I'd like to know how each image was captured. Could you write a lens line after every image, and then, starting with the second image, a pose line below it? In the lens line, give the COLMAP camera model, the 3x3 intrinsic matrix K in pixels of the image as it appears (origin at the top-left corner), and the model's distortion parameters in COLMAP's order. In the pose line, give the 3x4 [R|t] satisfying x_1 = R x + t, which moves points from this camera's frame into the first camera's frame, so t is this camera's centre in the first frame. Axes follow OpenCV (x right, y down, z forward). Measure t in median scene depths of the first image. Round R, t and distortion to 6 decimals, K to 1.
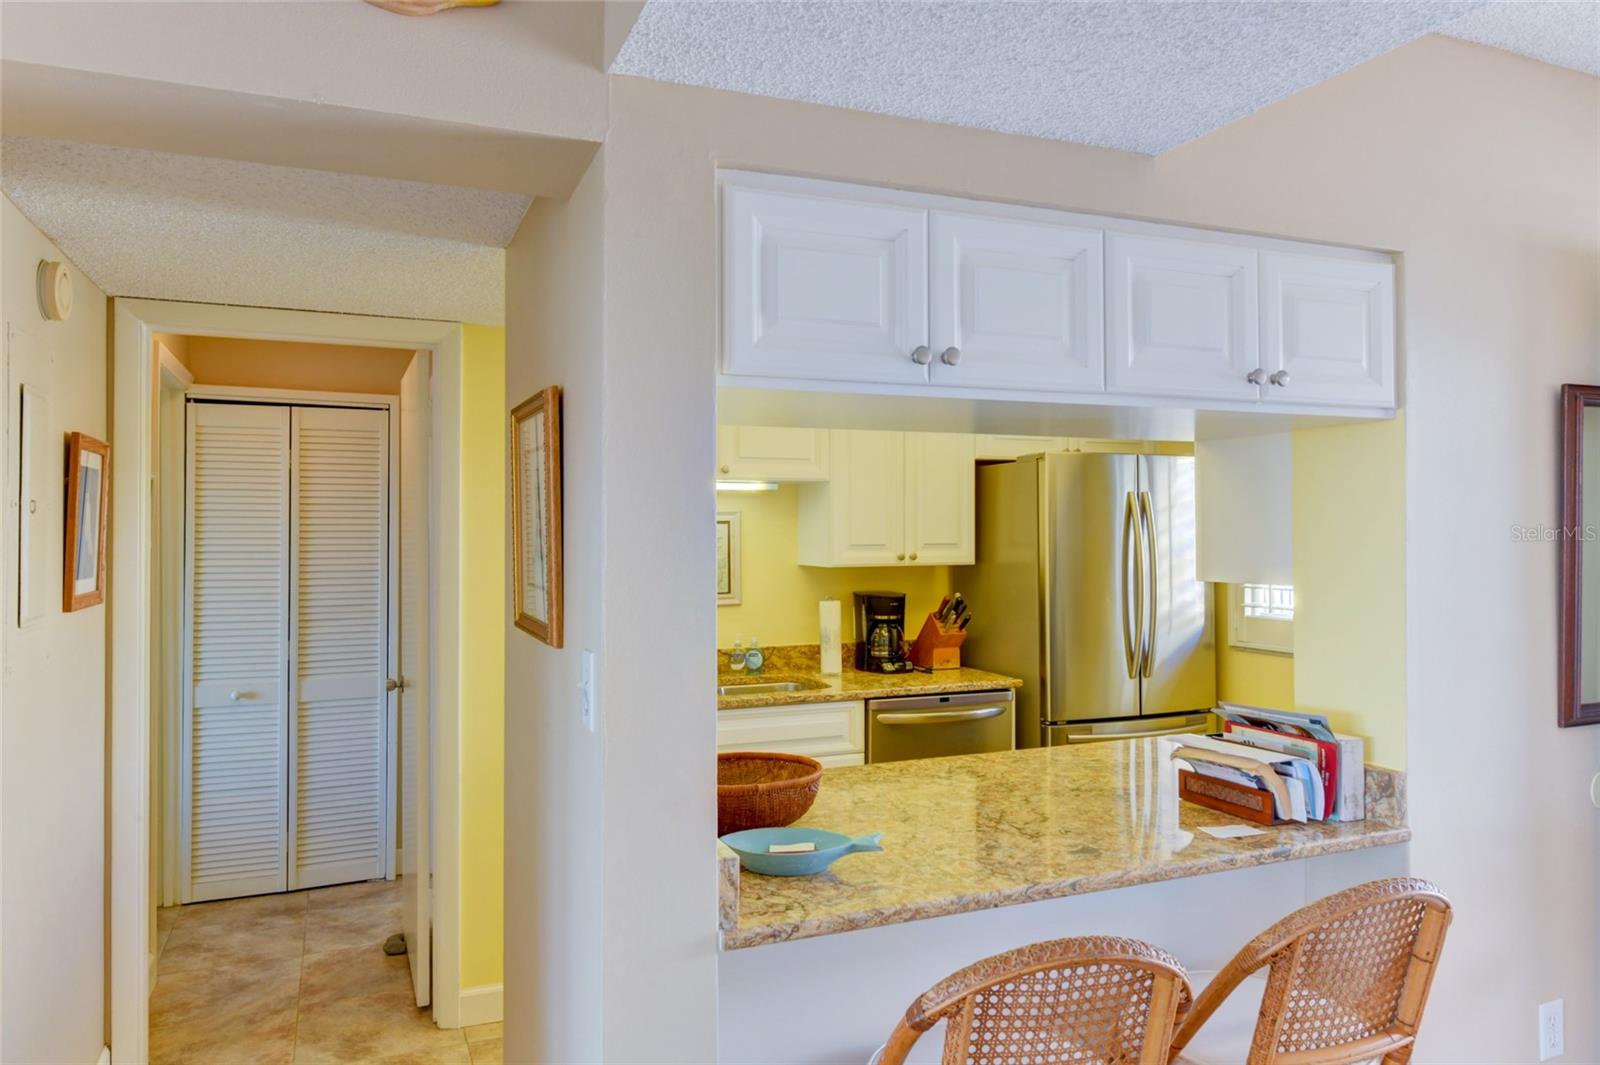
lens RADIAL K [[1080.2, 0, 815.2], [0, 1080.2, 532.3], [0, 0, 1]] dist [0.015683, -0.007176]
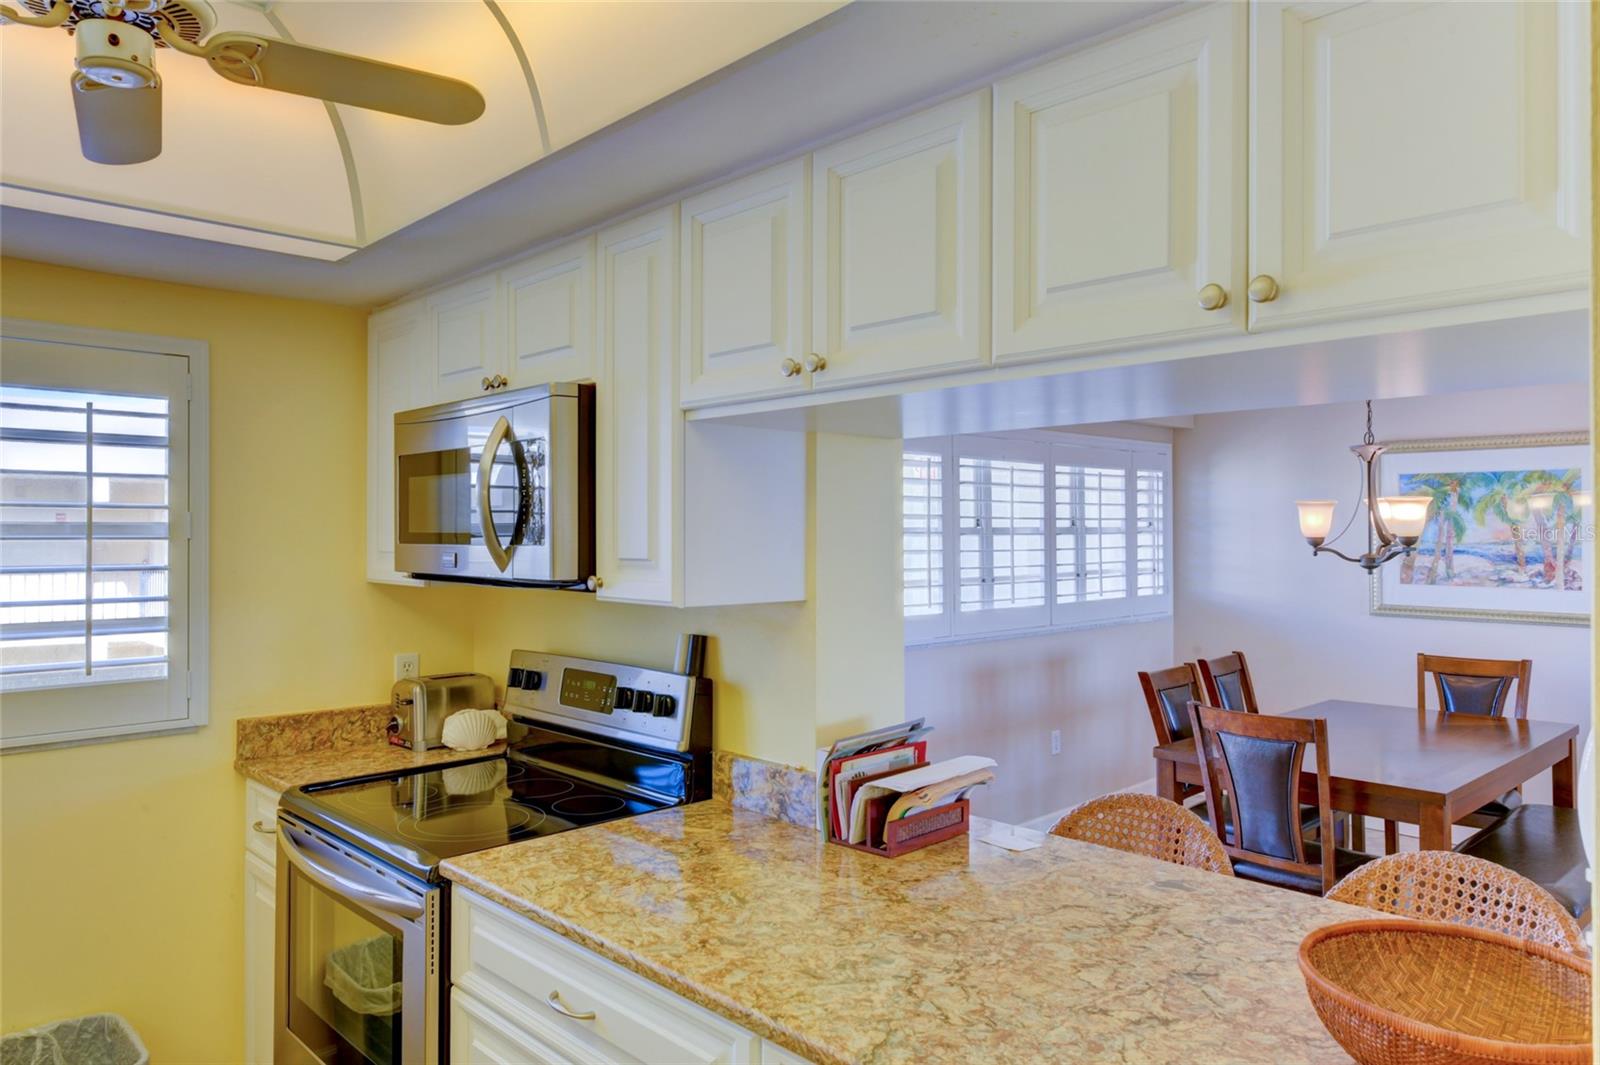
lens RADIAL K [[1080.2, 0, 812.3], [0, 1080.2, 521.2], [0, 0, 1]] dist [0.015683, -0.007176]
pose [[-0.333041, 0.014072, 0.942807, -1.005294], [0.000350, 0.999890, -0.014800, -0.007397], [-0.942912, -0.004599, -0.333010, 3.064879]]
